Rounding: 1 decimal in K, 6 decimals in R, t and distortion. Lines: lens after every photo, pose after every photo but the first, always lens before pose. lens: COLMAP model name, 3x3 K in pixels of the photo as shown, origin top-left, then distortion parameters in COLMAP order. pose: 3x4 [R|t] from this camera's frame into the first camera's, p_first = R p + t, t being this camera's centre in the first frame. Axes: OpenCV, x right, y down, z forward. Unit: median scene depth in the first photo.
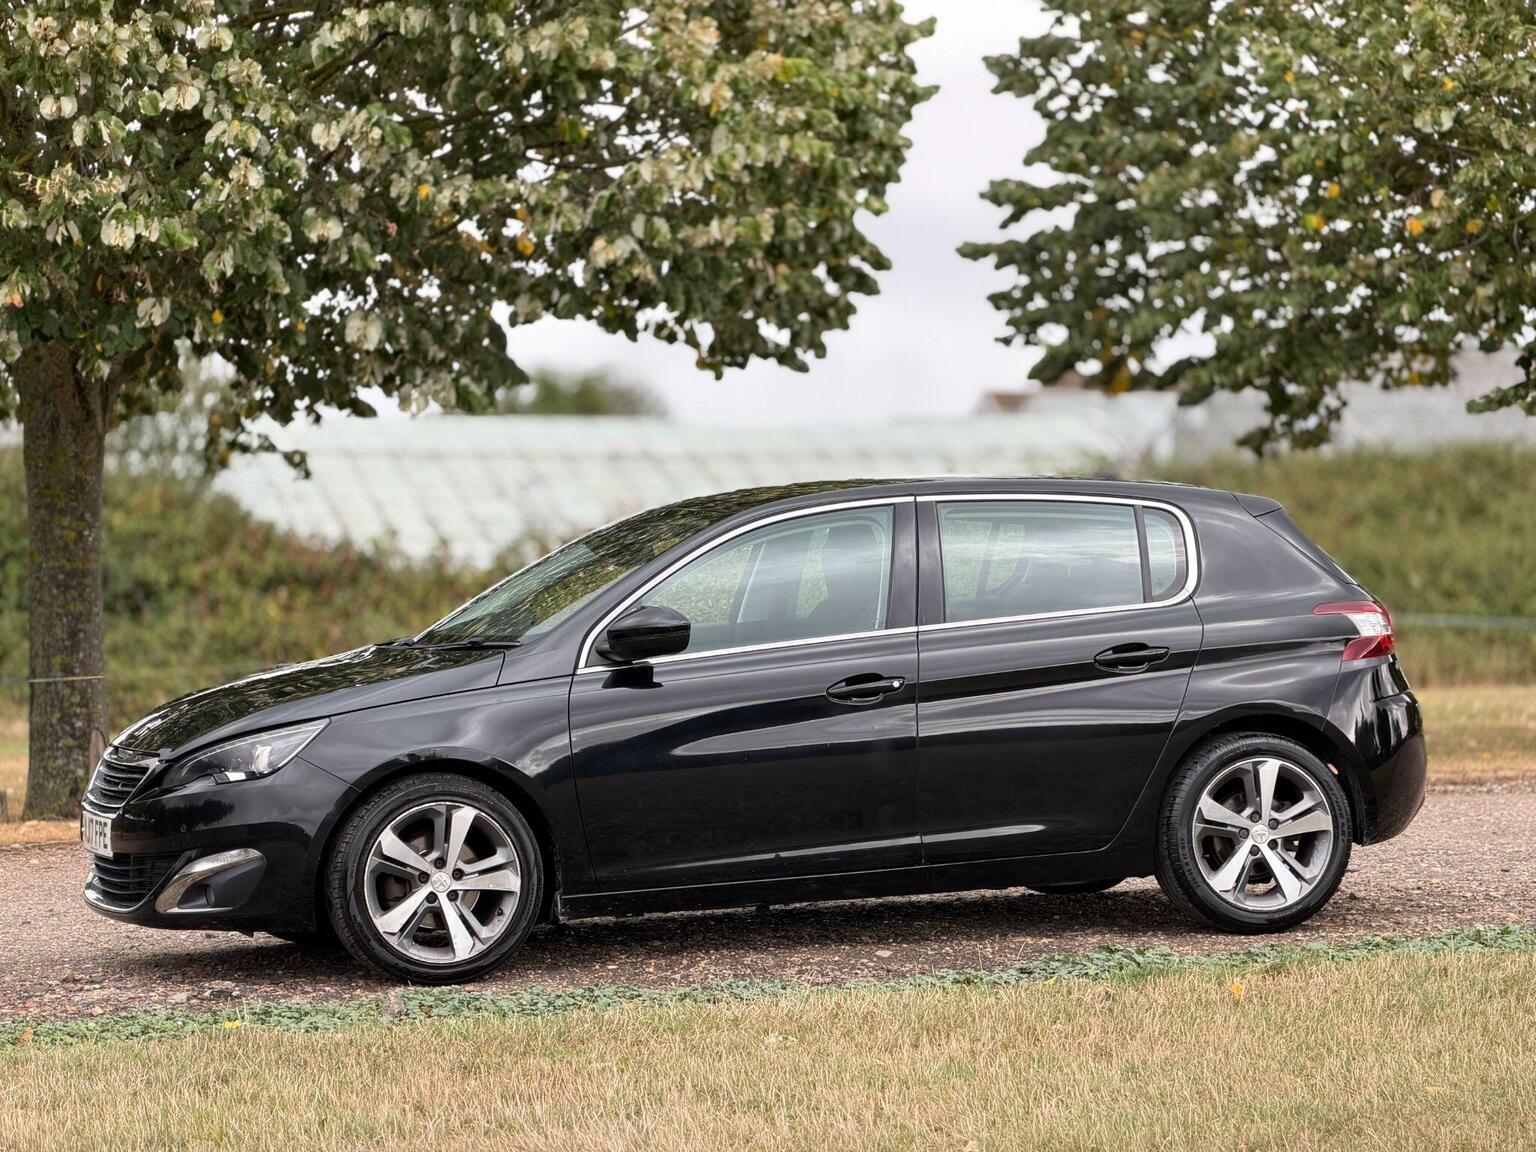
lens RADIAL K [[4744.9, 0, 774.3], [0, 4744.9, 575.5], [0, 0, 1]] dist [-0.088373, 0.000000]
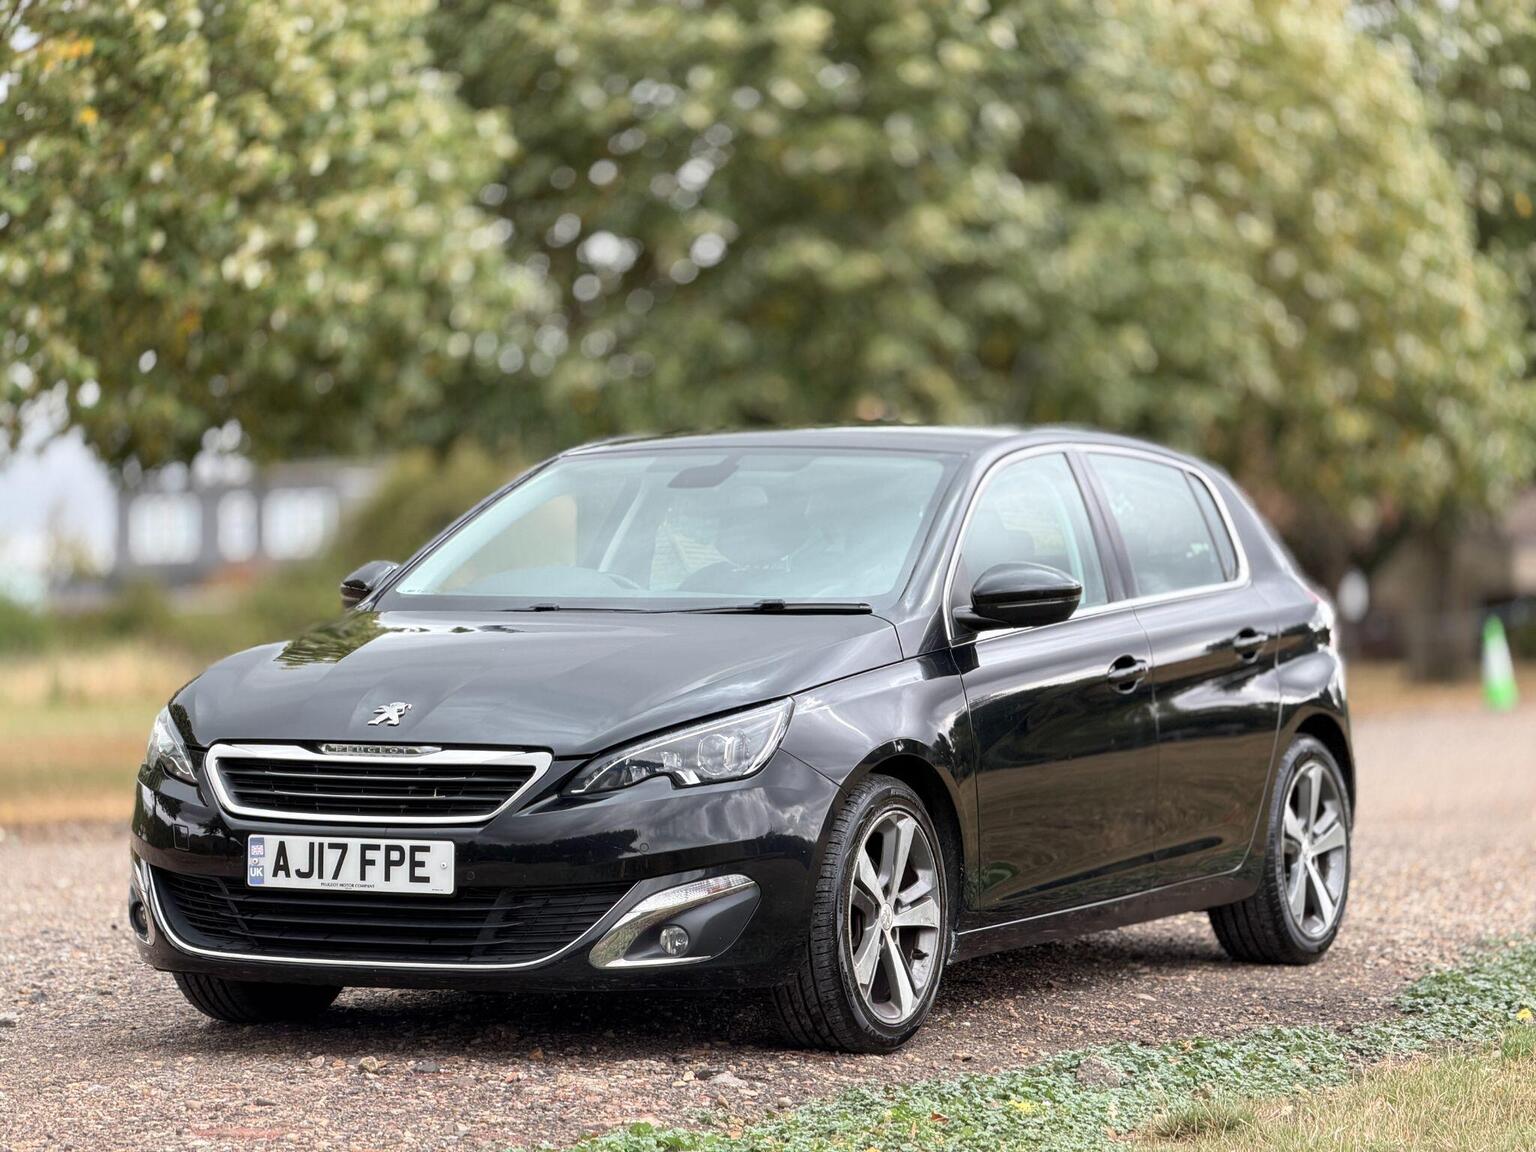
lens RADIAL K [[4744.9, 0, 753.5], [0, 4744.9, 572.5], [0, 0, 1]] dist [-0.088373, 0.000000]
pose [[0.720997, 0.029938, 0.692292, -0.591174], [-0.011545, 0.999447, -0.031197, 0.032441], [-0.692842, 0.014500, 0.720943, 0.450506]]
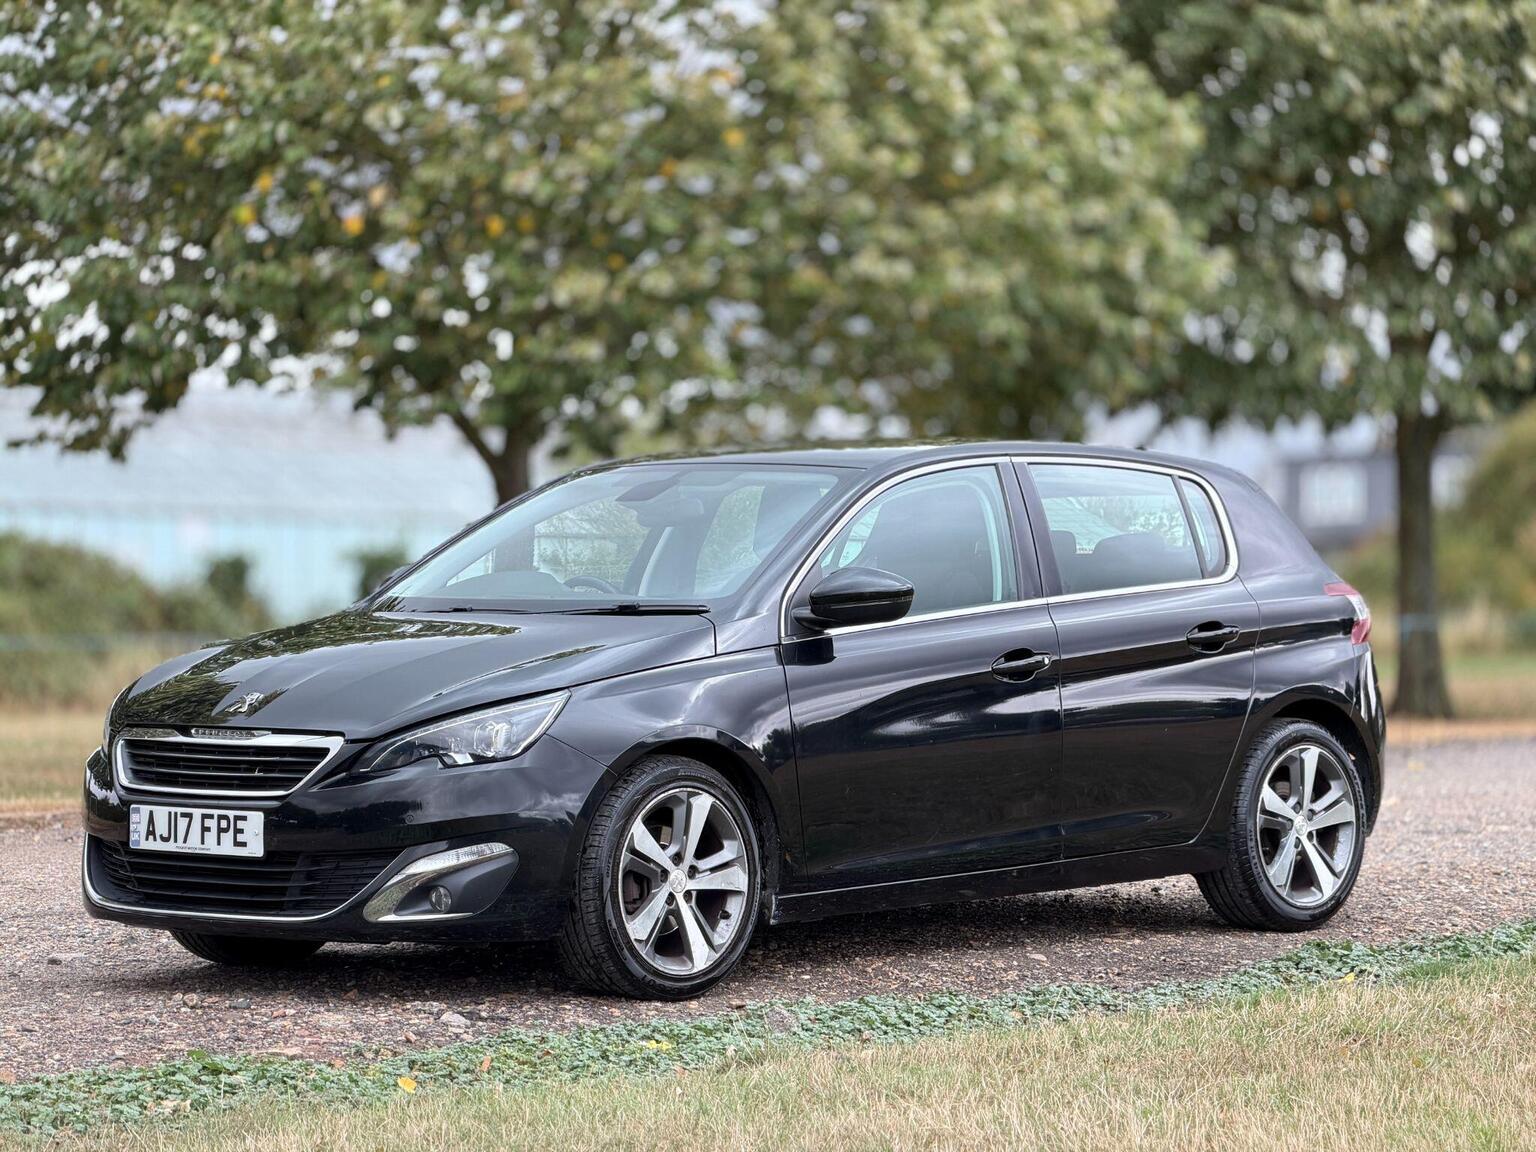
lens RADIAL K [[4744.9, 0, 766.7], [0, 4744.9, 580.9], [0, 0, 1]] dist [-0.088373, 0.000000]
pose [[0.879773, 0.018946, 0.475016, -0.451475], [-0.012813, 0.999788, -0.016145, 0.022909], [-0.475221, 0.008118, 0.879829, 0.222957]]
